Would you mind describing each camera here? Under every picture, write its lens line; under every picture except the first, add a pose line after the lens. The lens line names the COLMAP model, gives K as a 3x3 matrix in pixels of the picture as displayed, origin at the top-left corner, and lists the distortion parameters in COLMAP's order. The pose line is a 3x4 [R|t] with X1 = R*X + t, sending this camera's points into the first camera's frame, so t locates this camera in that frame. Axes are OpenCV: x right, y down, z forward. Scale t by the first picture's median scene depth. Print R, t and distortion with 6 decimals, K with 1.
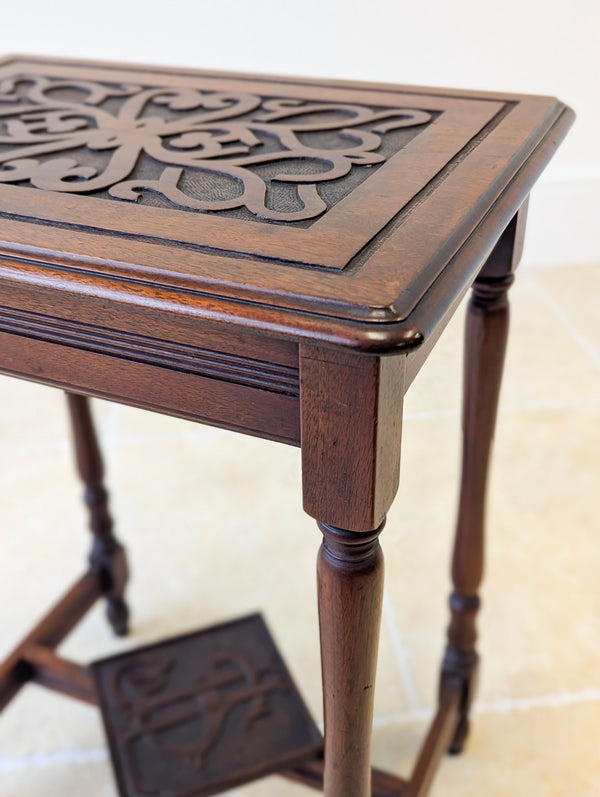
lens RADIAL K [[880.5, 0, 305.8], [0, 880.5, 384.5], [0, 0, 1]] dist [0.015781, 0.004122]
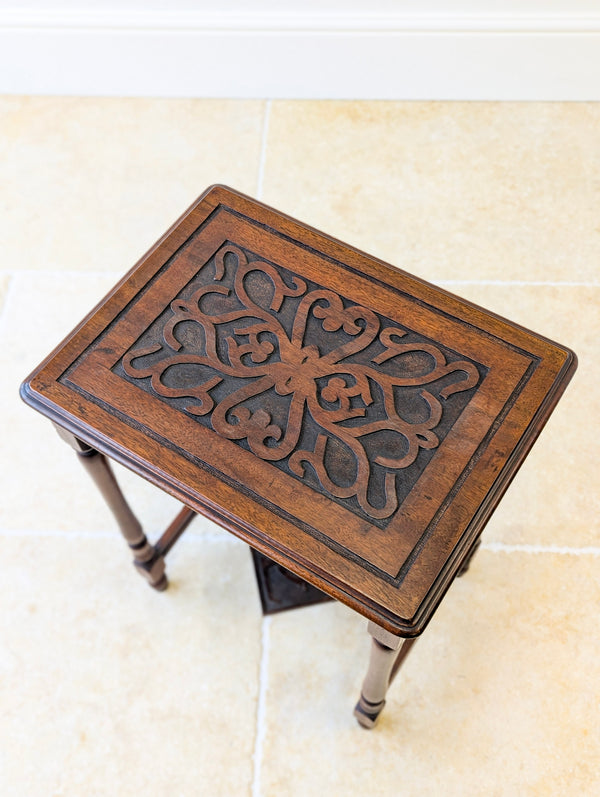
lens RADIAL K [[856.4, 0, 304.7], [0, 856.4, 396.5], [0, 0, 1]] dist [0.027404, 0.025238]
pose [[0.987154, 0.136844, -0.082462, -0.043539], [-0.081636, 0.875691, 0.475922, -1.037404], [0.137338, -0.463076, 0.875613, -0.477232]]
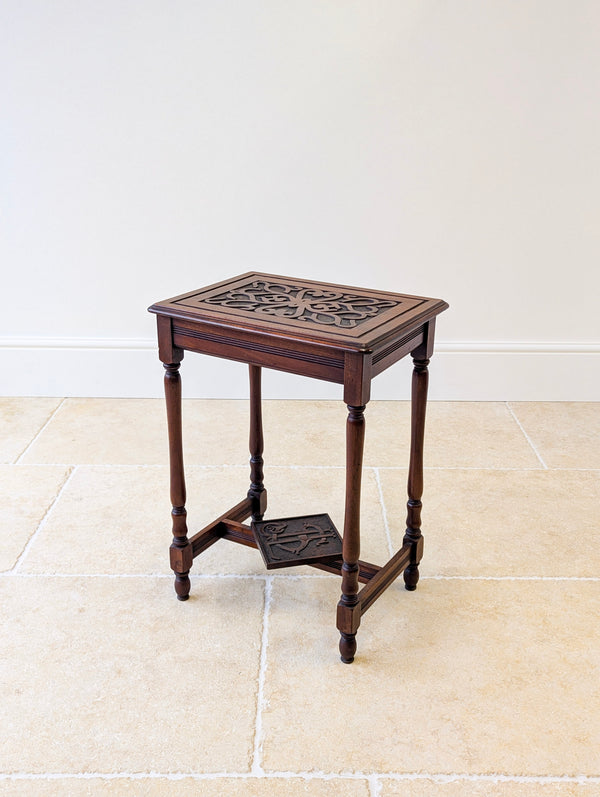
lens RADIAL K [[856.6, 0, 310.1], [0, 856.6, 398.8], [0, 0, 1]] dist [0.020599, -0.001180]
pose [[0.992963, 0.071630, -0.094303, 0.150523], [-0.087024, 0.981449, -0.170835, 0.581085], [0.080317, 0.177839, 0.980776, -1.973392]]
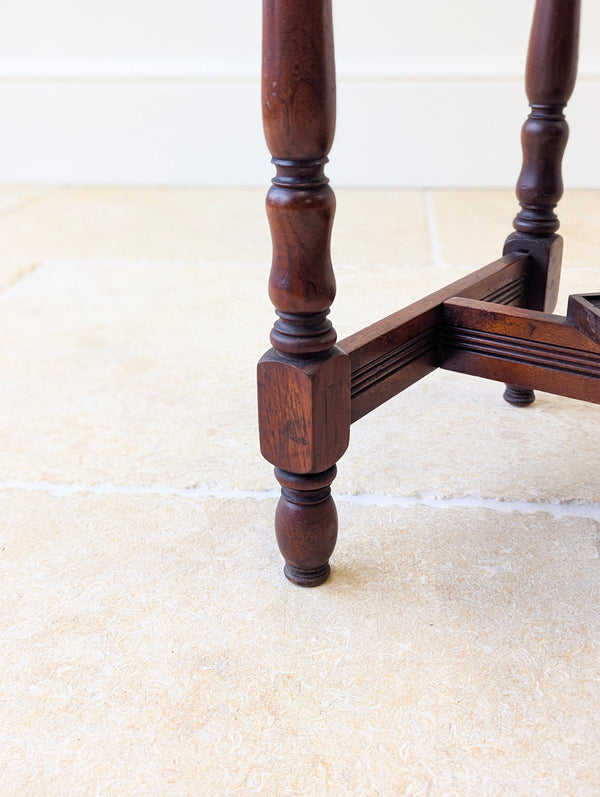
lens RADIAL K [[880.5, 0, 305.8], [0, 880.5, 384.5], [0, 0, 1]] dist [0.015781, 0.004122]
pose [[0.977282, 0.092839, -0.190530, -0.480404], [-0.118401, 0.984749, -0.127478, 0.746475], [0.175789, 0.147141, 0.973369, 0.633804]]
